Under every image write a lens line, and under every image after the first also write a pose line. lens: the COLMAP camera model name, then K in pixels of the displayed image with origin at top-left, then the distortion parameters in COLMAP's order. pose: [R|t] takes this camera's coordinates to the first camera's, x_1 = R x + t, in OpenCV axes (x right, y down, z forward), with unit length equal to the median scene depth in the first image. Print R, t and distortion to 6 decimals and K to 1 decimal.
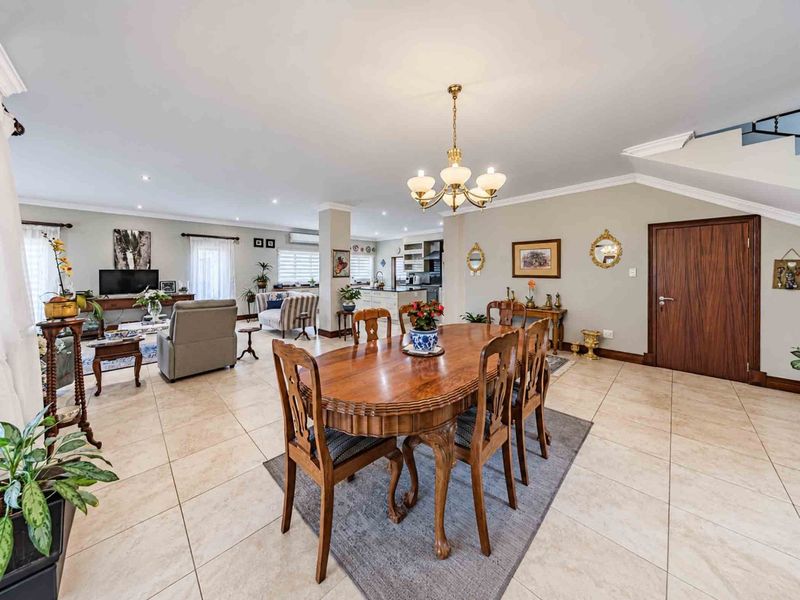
lens RADIAL K [[276.6, 0, 394.3], [0, 276.6, 274.1], [0, 0, 1]] dist [0.001695, 0.000022]
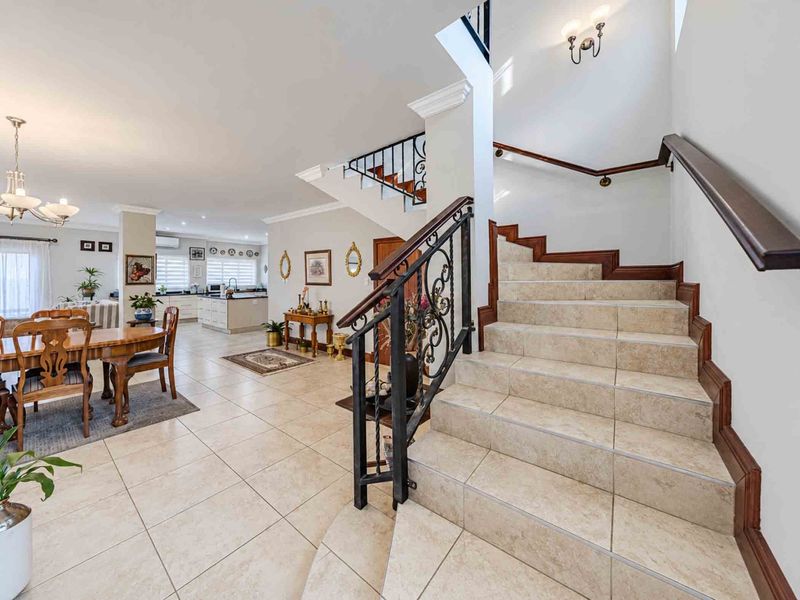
lens RADIAL K [[300.2, 0, 387.9], [0, 300.2, 283.4], [0, 0, 1]] dist [-0.012635, 0.002838]
pose [[0.990573, 0.005820, 0.136860, 0.582791], [-0.006393, 0.999973, 0.003741, -0.000801], [-0.136835, -0.004580, 0.990583, -0.162554]]
